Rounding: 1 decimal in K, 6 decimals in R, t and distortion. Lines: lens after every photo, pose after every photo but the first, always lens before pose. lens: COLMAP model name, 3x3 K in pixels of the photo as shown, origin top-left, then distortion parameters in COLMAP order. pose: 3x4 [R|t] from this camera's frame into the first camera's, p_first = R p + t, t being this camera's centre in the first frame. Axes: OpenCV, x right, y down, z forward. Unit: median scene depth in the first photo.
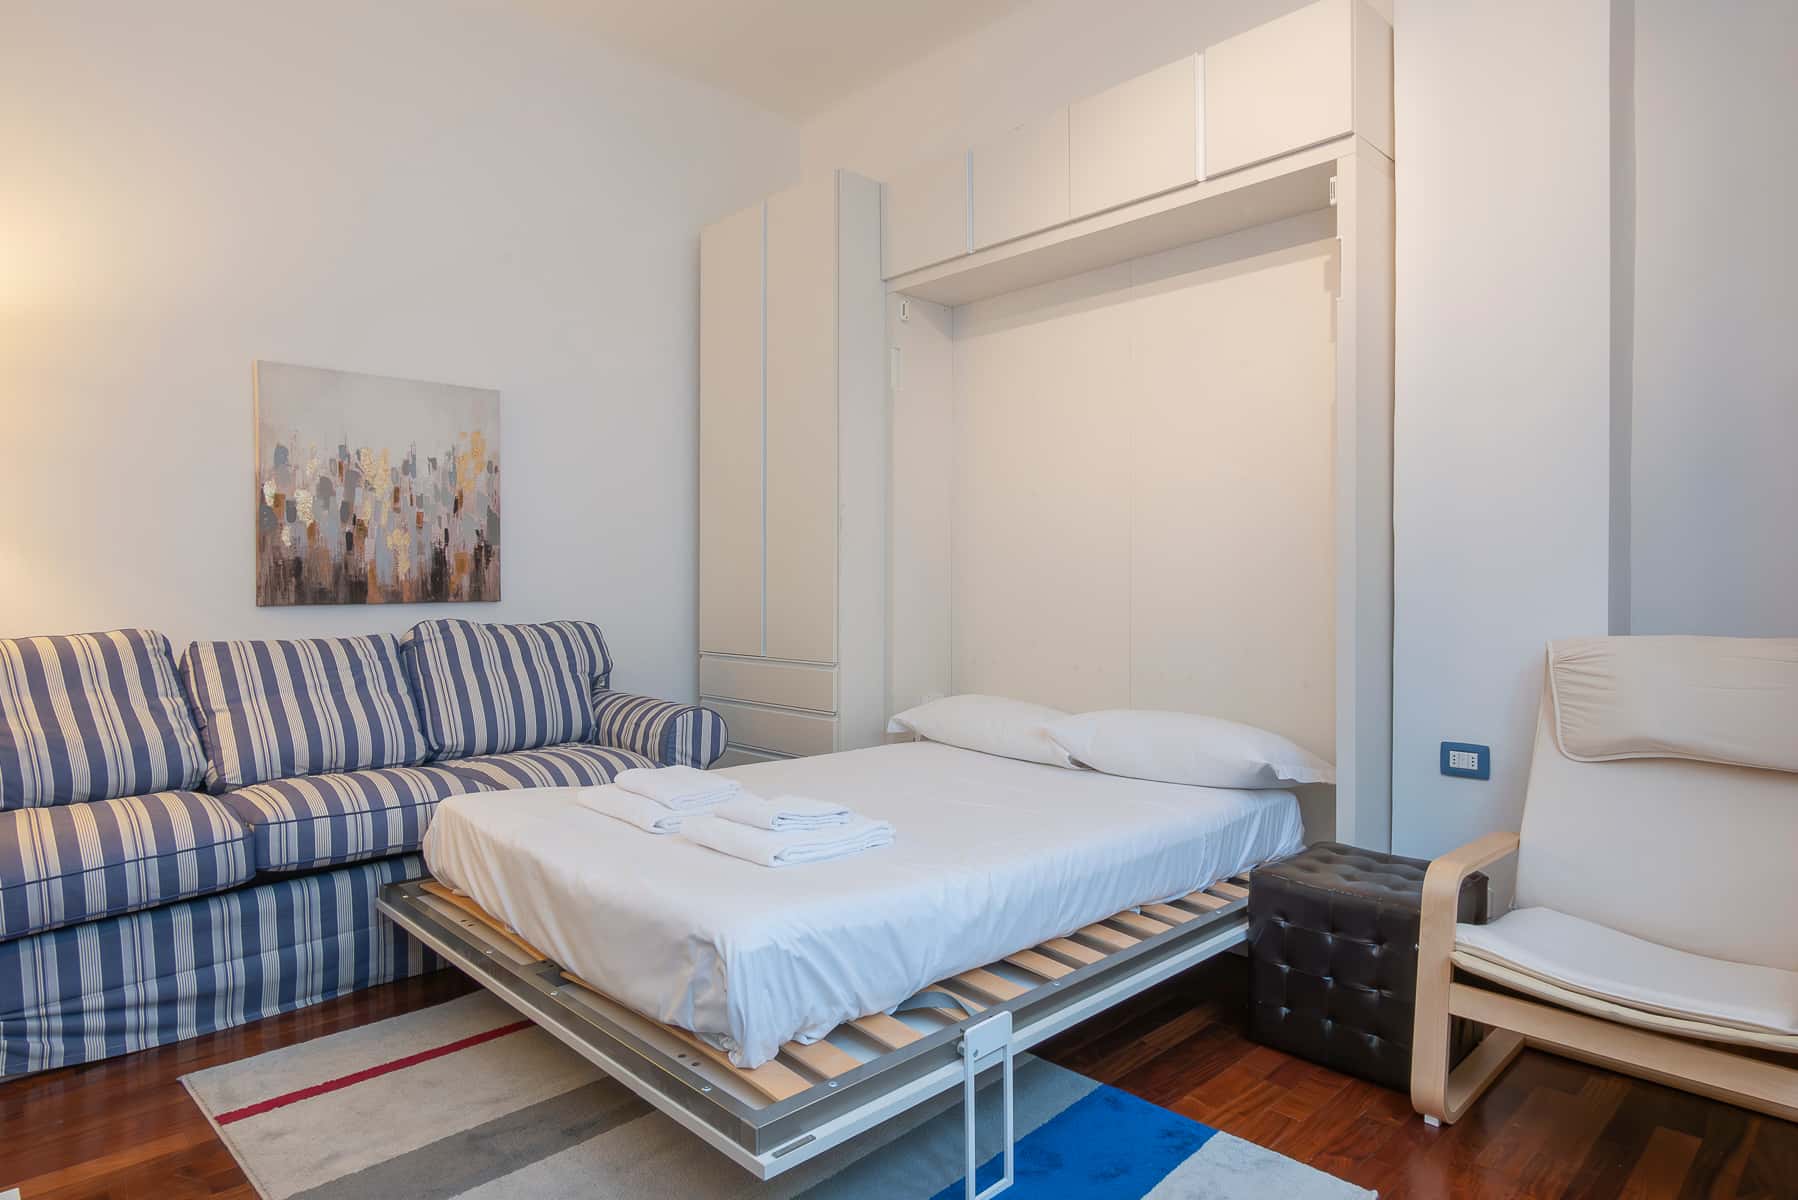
lens RADIAL K [[1048.4, 0, 904.8], [0, 1048.4, 610.2], [0, 0, 1]] dist [0.037355, -0.002861]
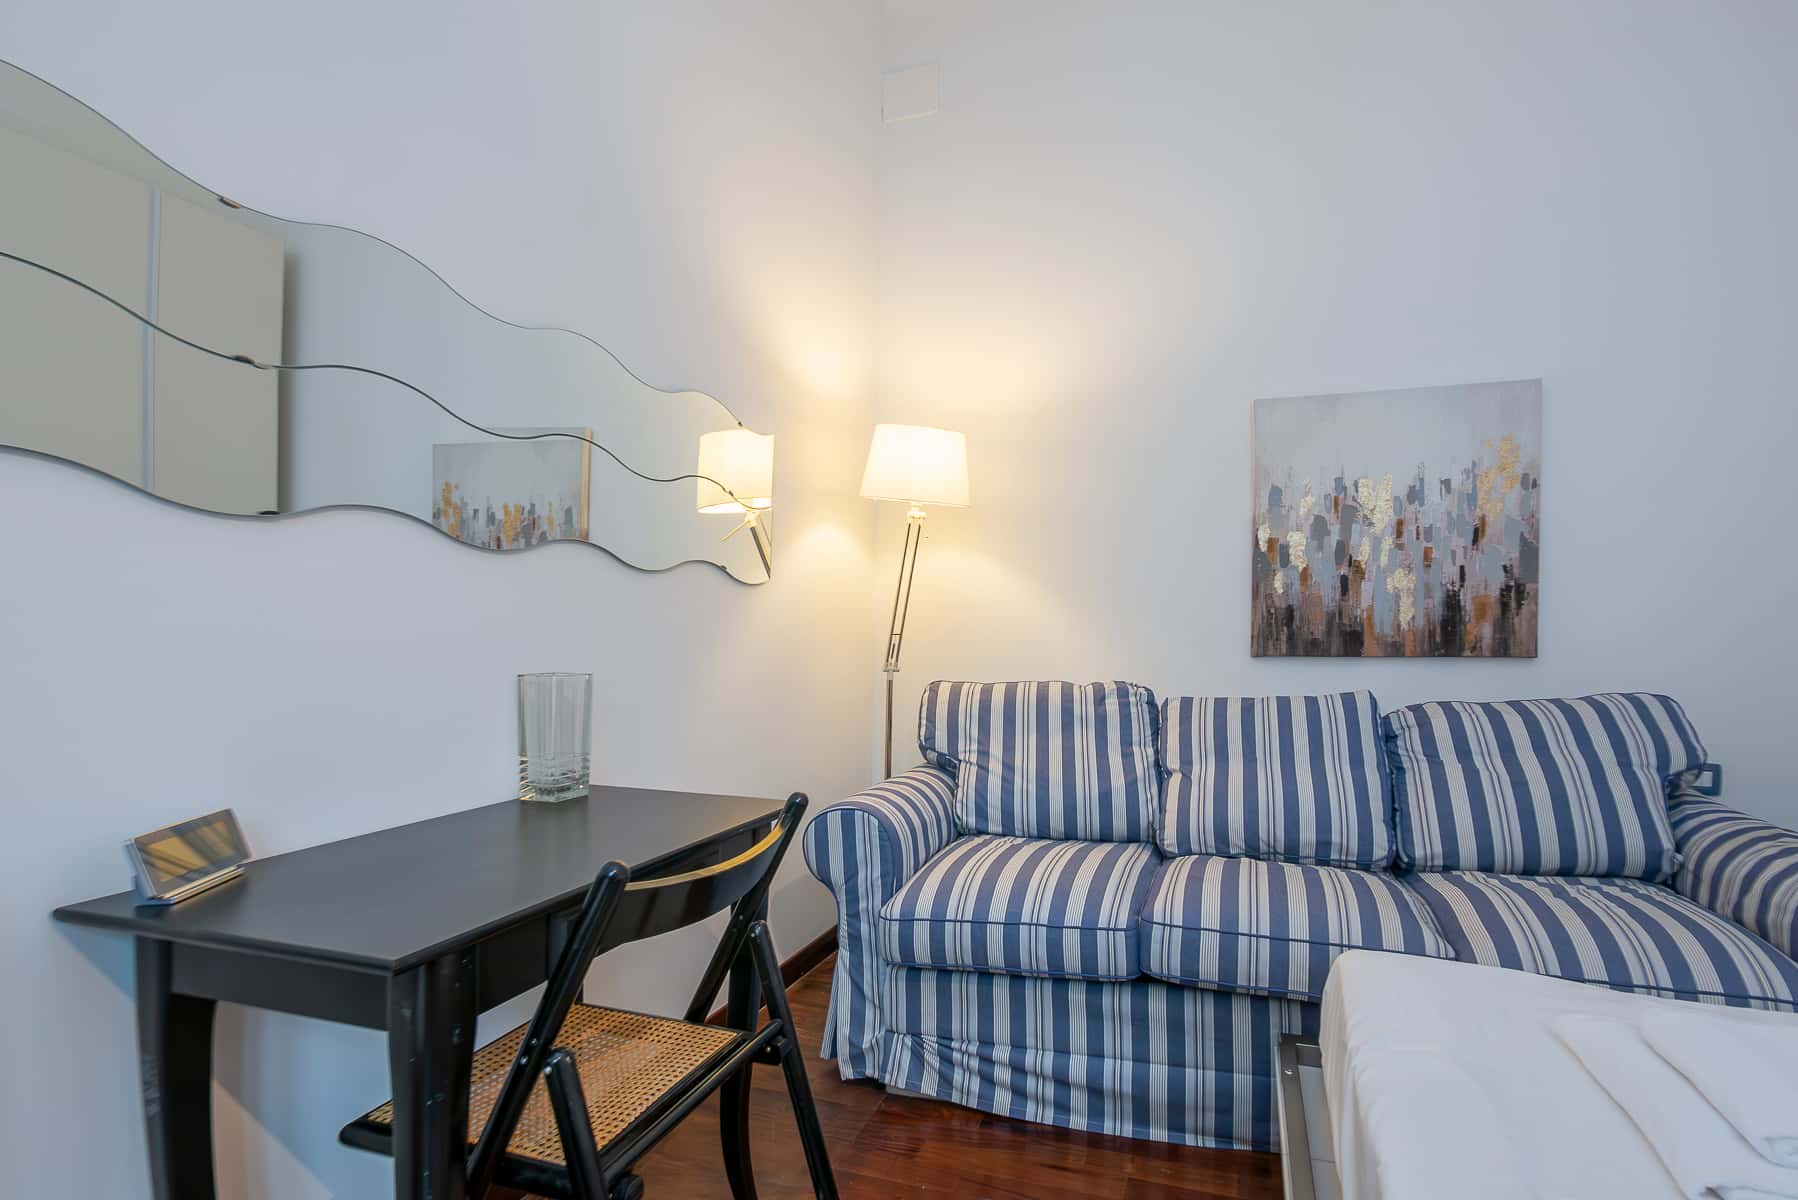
lens RADIAL K [[820.8, 0, 1018.4], [0, 820.8, 646.2], [0, 0, 1]] dist [-0.003624, 0.000316]
pose [[0.503404, 0.019040, -0.863841, -0.073373], [-0.027423, 0.999606, 0.006051, -0.011878], [0.863616, 0.020643, 0.503728, 0.448742]]
